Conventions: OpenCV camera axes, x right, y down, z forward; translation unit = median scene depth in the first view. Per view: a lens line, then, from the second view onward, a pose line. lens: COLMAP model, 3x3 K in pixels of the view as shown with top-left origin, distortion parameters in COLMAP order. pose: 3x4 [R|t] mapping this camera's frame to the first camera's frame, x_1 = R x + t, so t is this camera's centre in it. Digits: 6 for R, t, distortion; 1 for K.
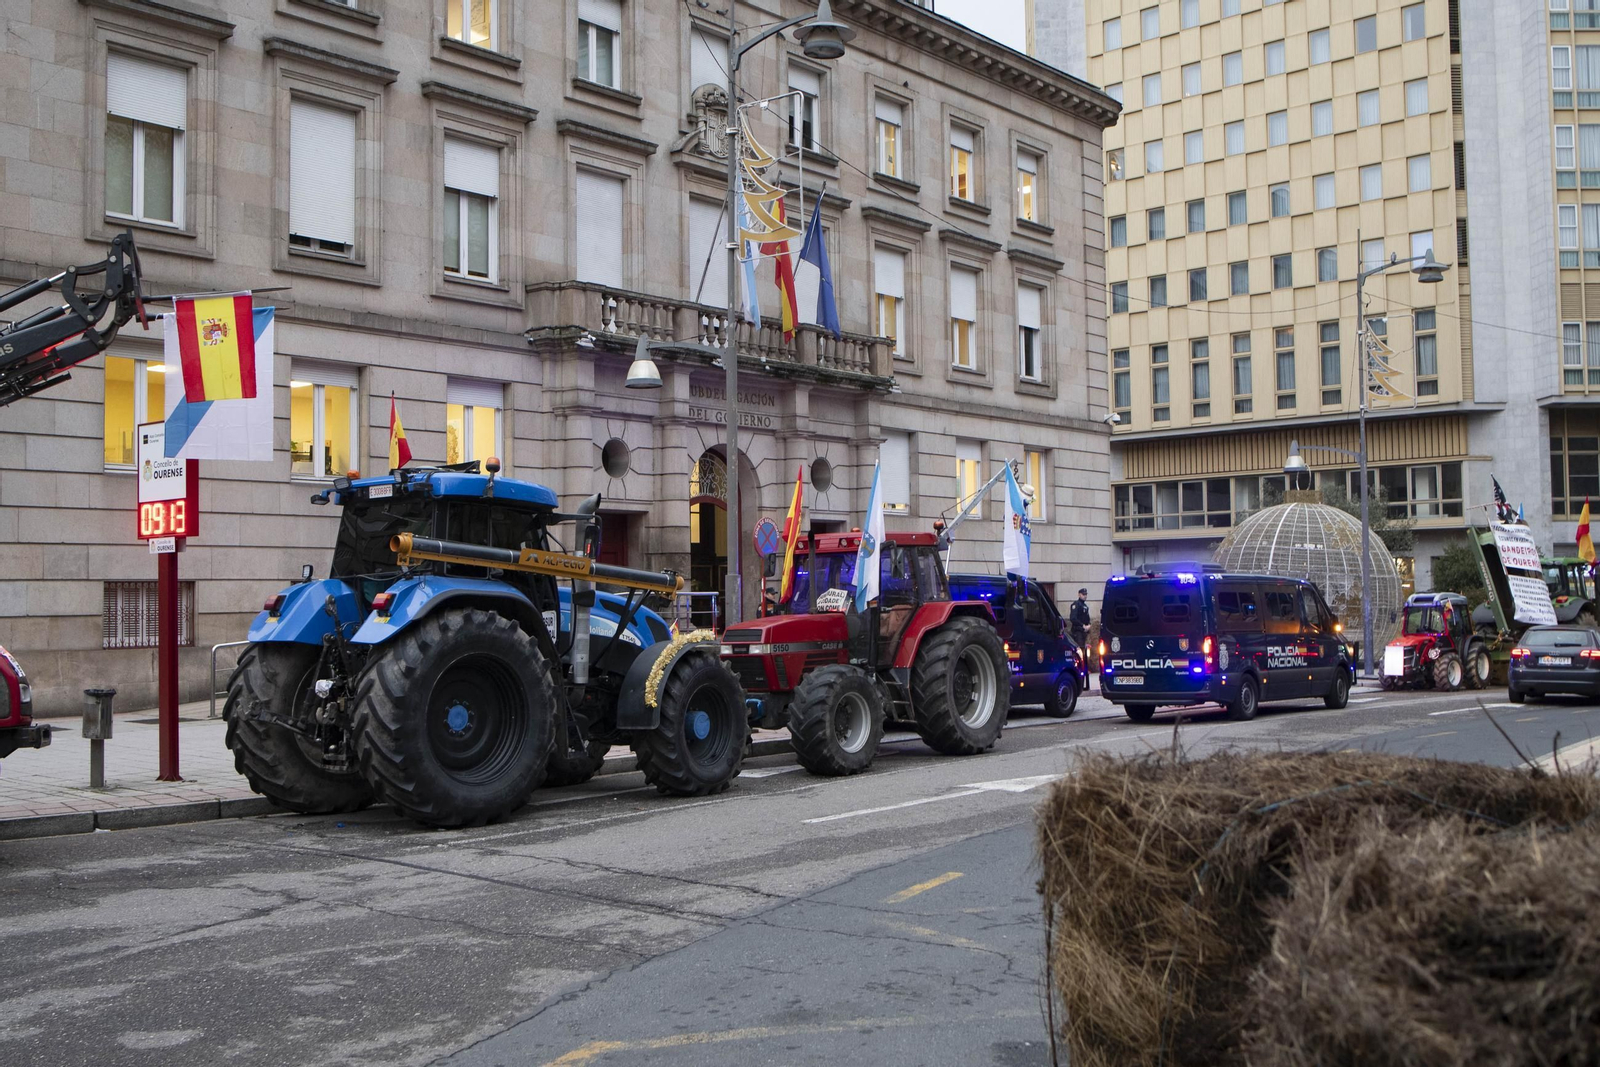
lens RADIAL K [[1513.6, 0, 800.0], [0, 1513.6, 533.5], [0, 0, 1]] dist [-0.007966, -0.004015]
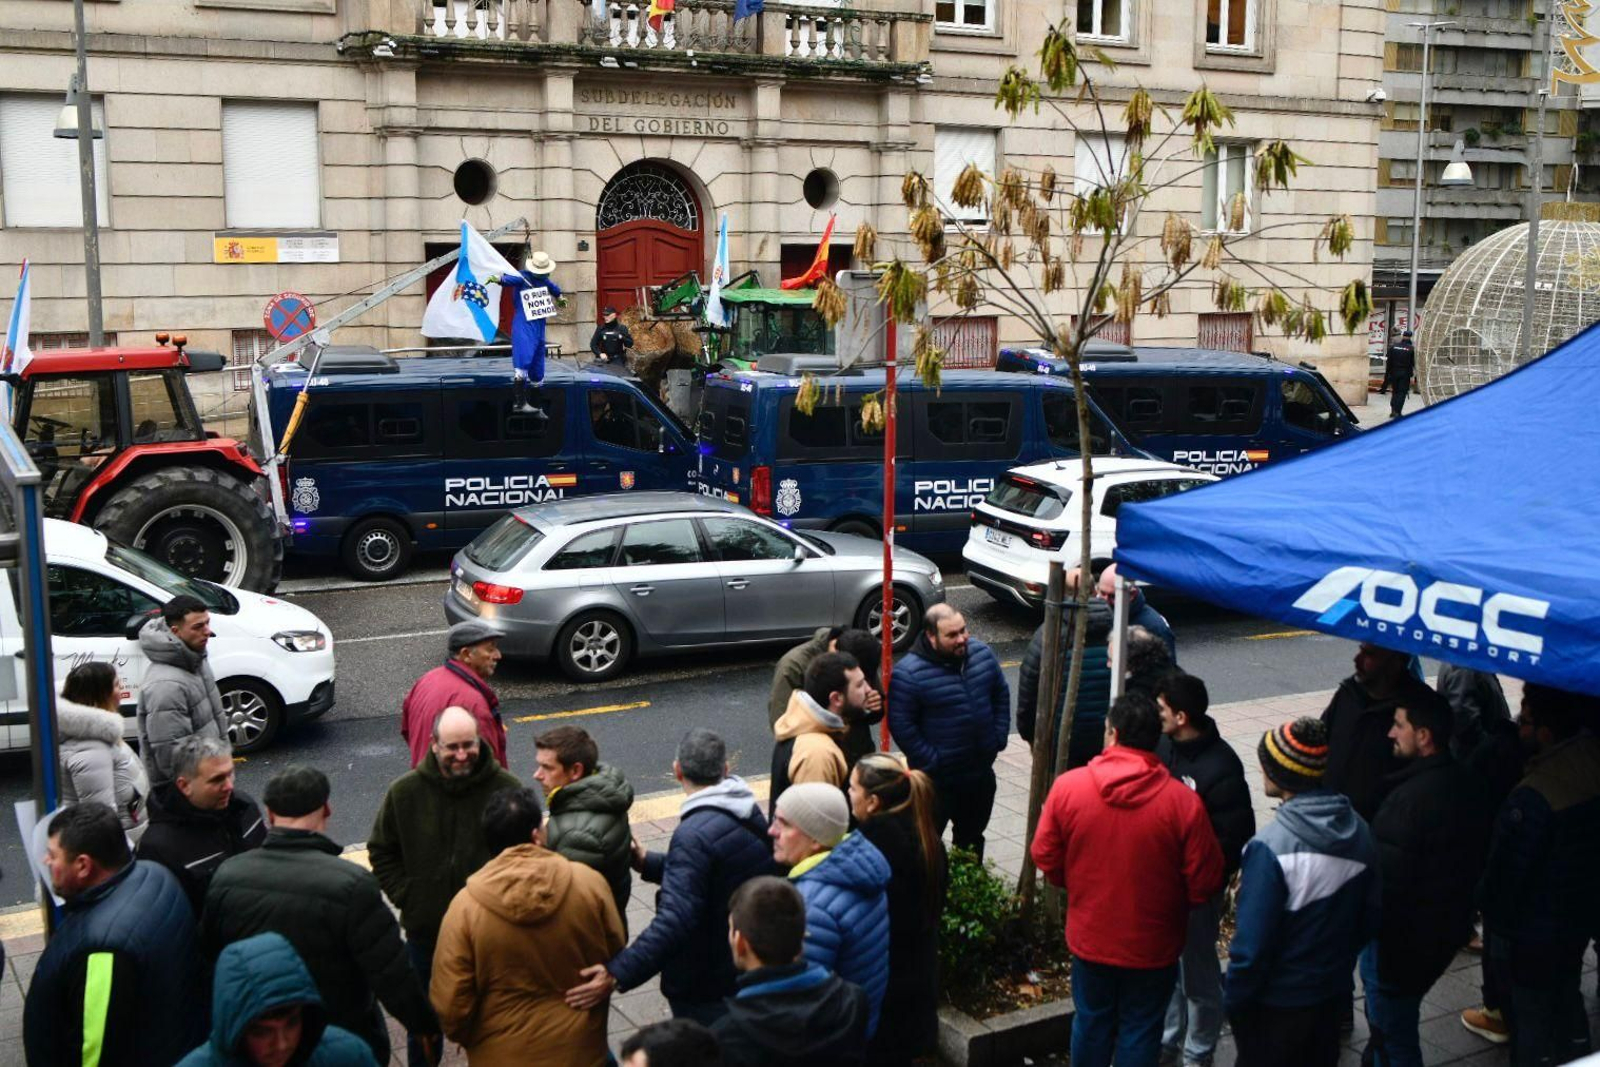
lens RADIAL K [[1211.0, 0, 800.0], [0, 1211.0, 533.5], [0, 0, 1]] dist [-0.007771, -0.004363]
pose [[0.876900, 0.073200, -0.475067, 0.346924], [0.029385, 0.978324, 0.204985, 0.009818], [0.479775, -0.193711, 0.855741, 0.401717]]
